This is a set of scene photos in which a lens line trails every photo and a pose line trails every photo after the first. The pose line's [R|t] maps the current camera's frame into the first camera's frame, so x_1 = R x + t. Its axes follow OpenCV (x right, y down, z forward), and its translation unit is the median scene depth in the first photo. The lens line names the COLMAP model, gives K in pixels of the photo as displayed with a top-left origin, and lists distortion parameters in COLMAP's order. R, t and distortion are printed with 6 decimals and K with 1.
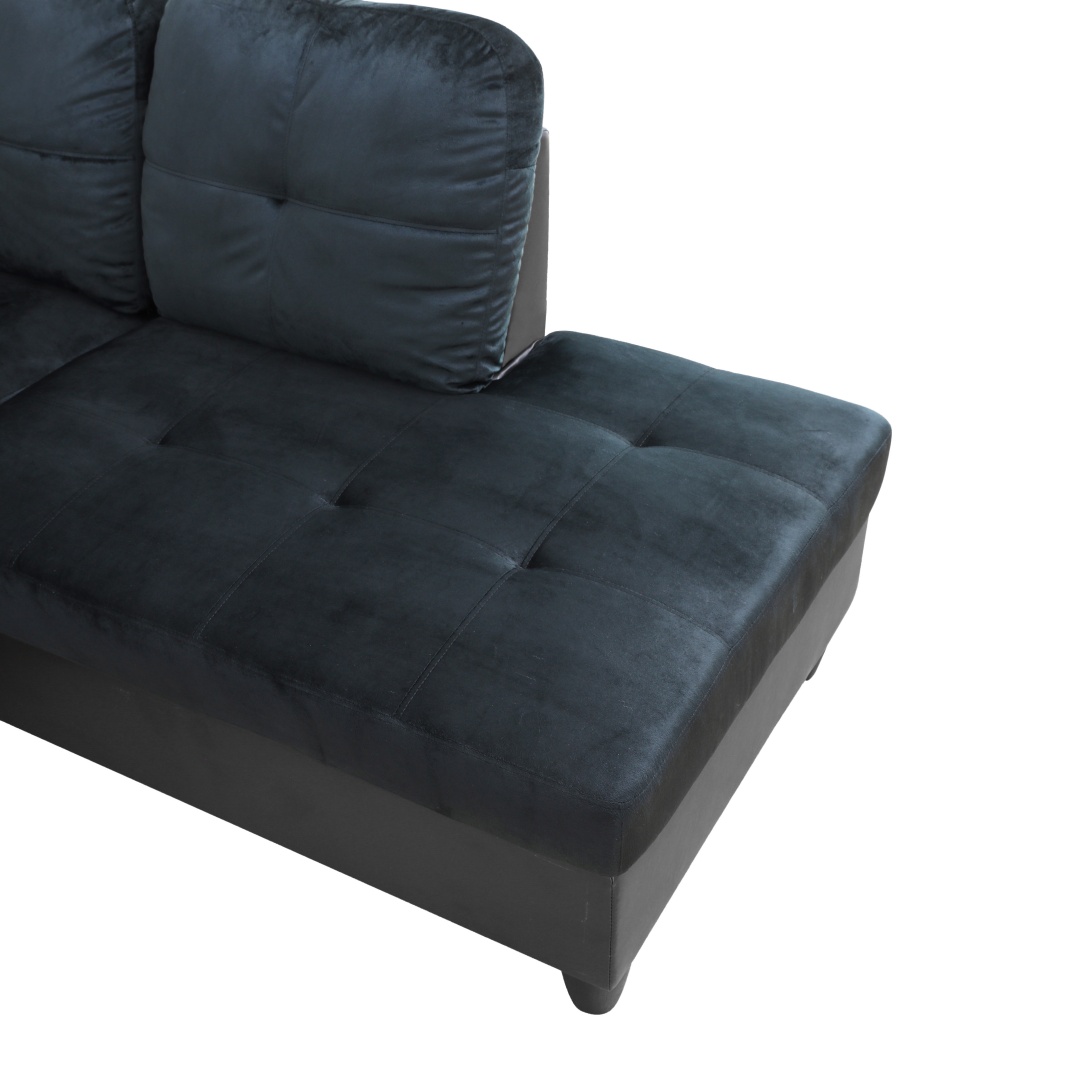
lens RADIAL K [[1411.4, 0, 533.7], [0, 1411.4, 541.9], [0, 0, 1]] dist [-0.065979, 0.000000]
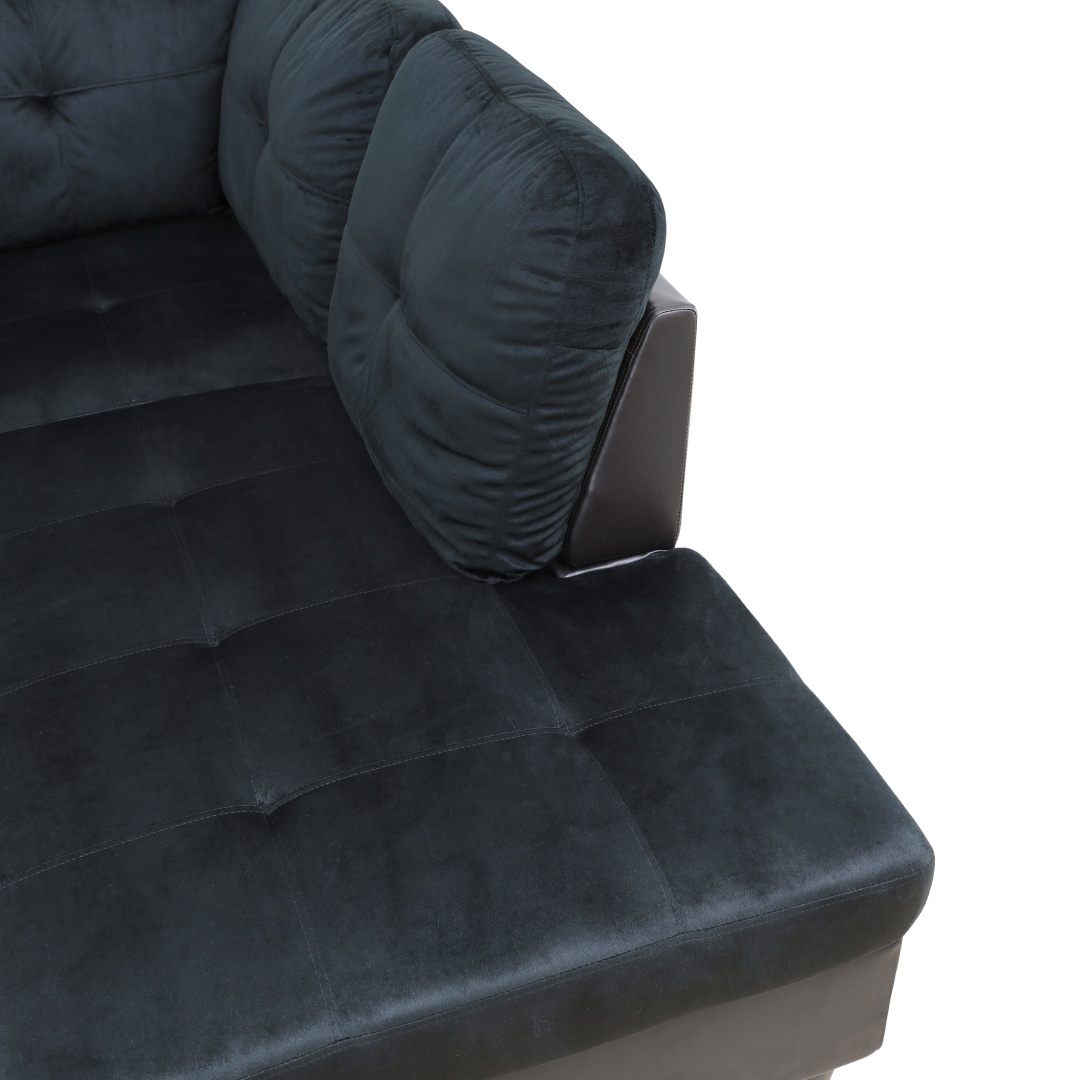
lens RADIAL K [[1411.4, 0, 538.7], [0, 1411.4, 545.8], [0, 0, 1]] dist [-0.065979, 0.000000]
pose [[0.796324, 0.375150, -0.474479, 0.382969], [-0.383102, 0.919850, 0.084320, -0.216654], [0.468082, 0.114628, 0.876219, 0.298597]]
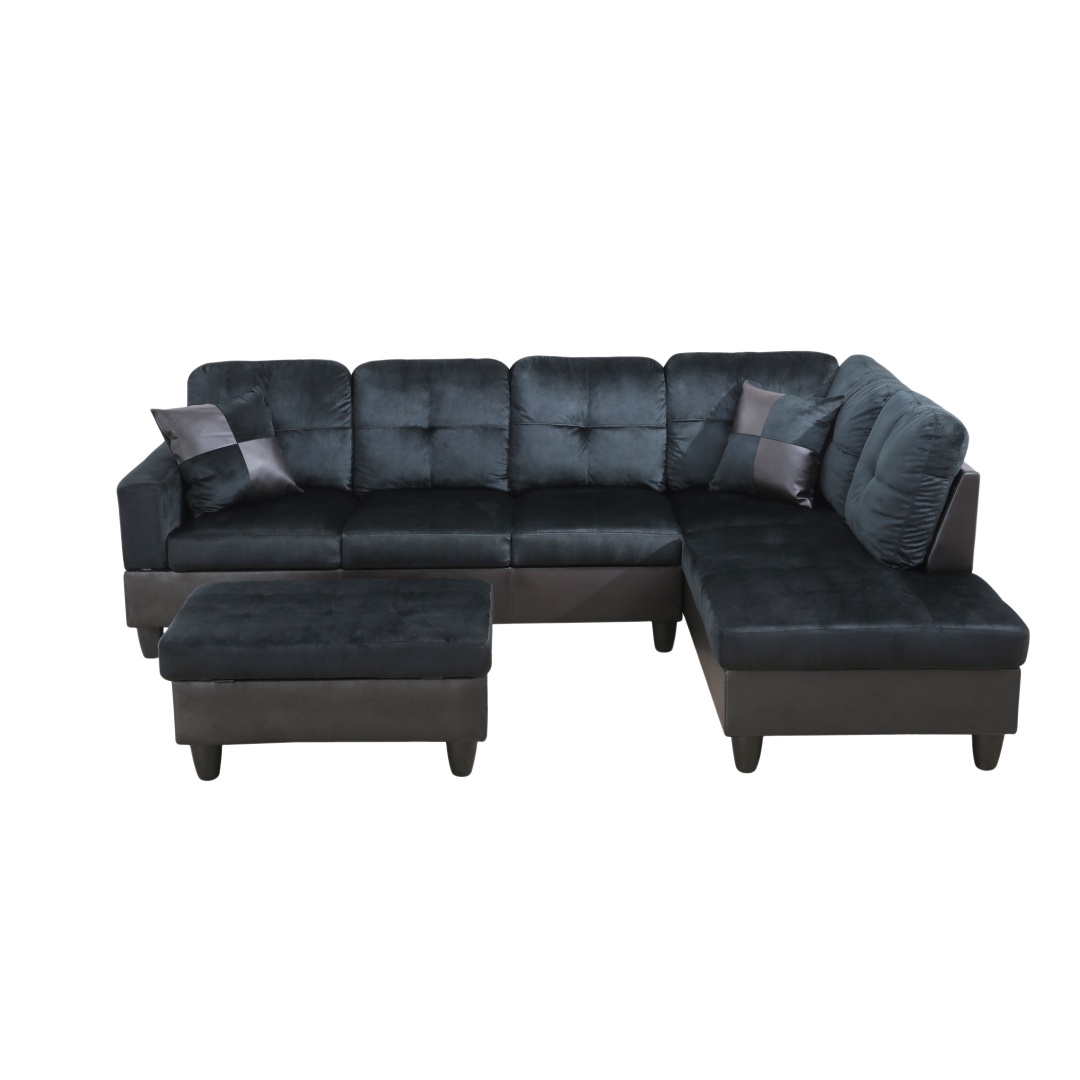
lens RADIAL K [[1342.7, 0, 539.3], [0, 1342.7, 549.8], [0, 0, 1]] dist [-0.052534, 0.000000]
pose [[0.499305, 0.255563, -0.827878, 1.482996], [-0.523401, 0.850428, -0.053146, 0.285708], [0.690468, 0.459848, 0.558384, -0.603000]]
